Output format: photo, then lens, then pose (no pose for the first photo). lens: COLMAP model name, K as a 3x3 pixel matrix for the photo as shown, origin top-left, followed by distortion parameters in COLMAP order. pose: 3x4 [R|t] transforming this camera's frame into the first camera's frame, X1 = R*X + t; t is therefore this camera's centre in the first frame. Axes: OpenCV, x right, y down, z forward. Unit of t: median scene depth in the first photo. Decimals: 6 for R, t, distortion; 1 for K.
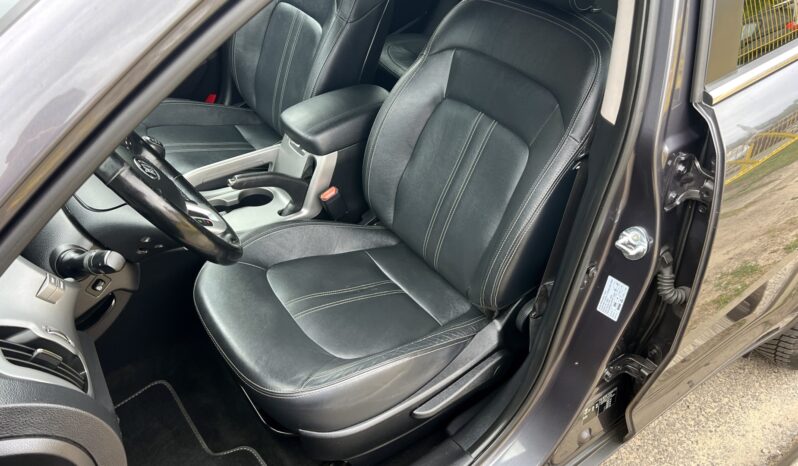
lens RADIAL K [[621.9, 0, 404.3], [0, 621.9, 229.0], [0, 0, 1]] dist [0.048703, -0.053258]
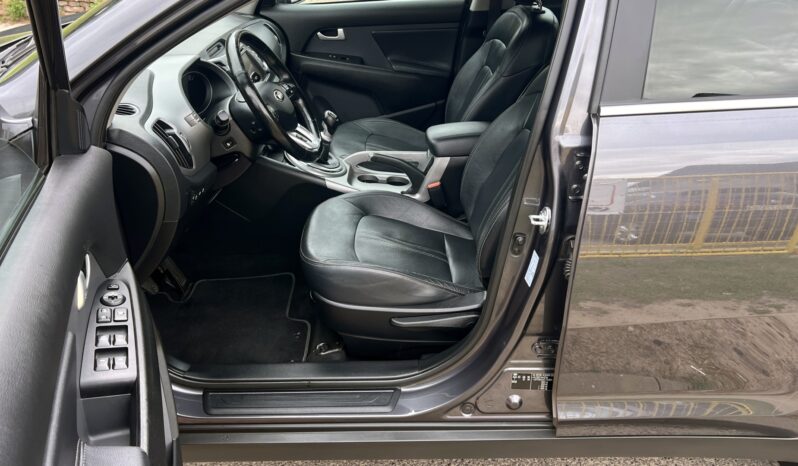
lens RADIAL K [[621.9, 0, 404.3], [0, 621.9, 229.0], [0, 0, 1]] dist [0.048703, -0.053258]
pose [[0.816732, 0.263412, -0.513384, 0.573989], [-0.354255, 0.931206, -0.085785, 0.181005], [0.455470, 0.251932, 0.853860, -0.168542]]
